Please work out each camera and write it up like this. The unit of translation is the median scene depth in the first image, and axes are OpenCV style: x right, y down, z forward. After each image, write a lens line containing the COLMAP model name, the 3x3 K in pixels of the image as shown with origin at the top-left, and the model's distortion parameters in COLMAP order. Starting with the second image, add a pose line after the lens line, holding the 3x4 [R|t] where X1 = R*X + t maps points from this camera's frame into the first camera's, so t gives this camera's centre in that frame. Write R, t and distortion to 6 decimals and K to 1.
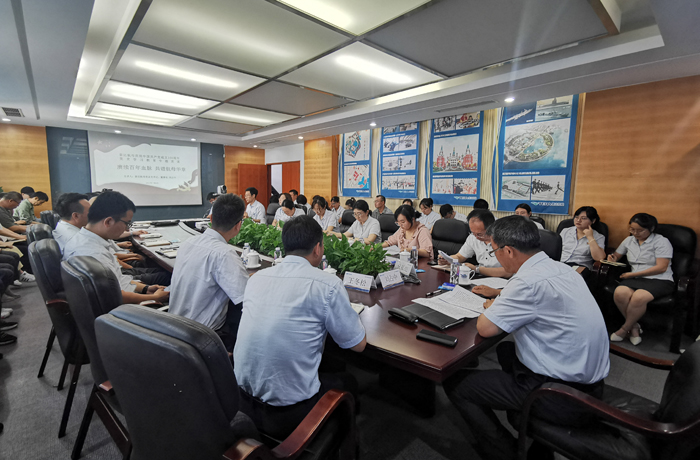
lens RADIAL K [[330.6, 0, 350.0], [0, 330.6, 230.0], [0, 0, 1]] dist [0.002976, 0.000613]
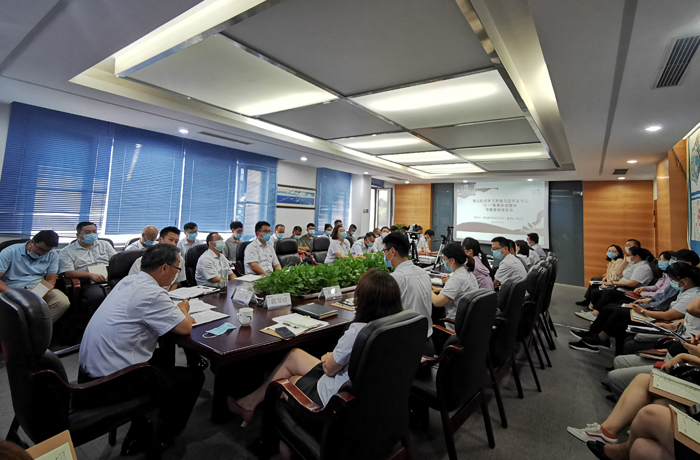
lens RADIAL K [[341.2, 0, 339.5], [0, 341.2, 193.7], [0, 0, 1]] dist [0.016647, 0.000403]
pose [[0.206821, -0.063979, -0.976285, 0.540349], [-0.164432, 0.981393, -0.099148, -0.059378], [0.964462, 0.181039, 0.192453, 0.382239]]
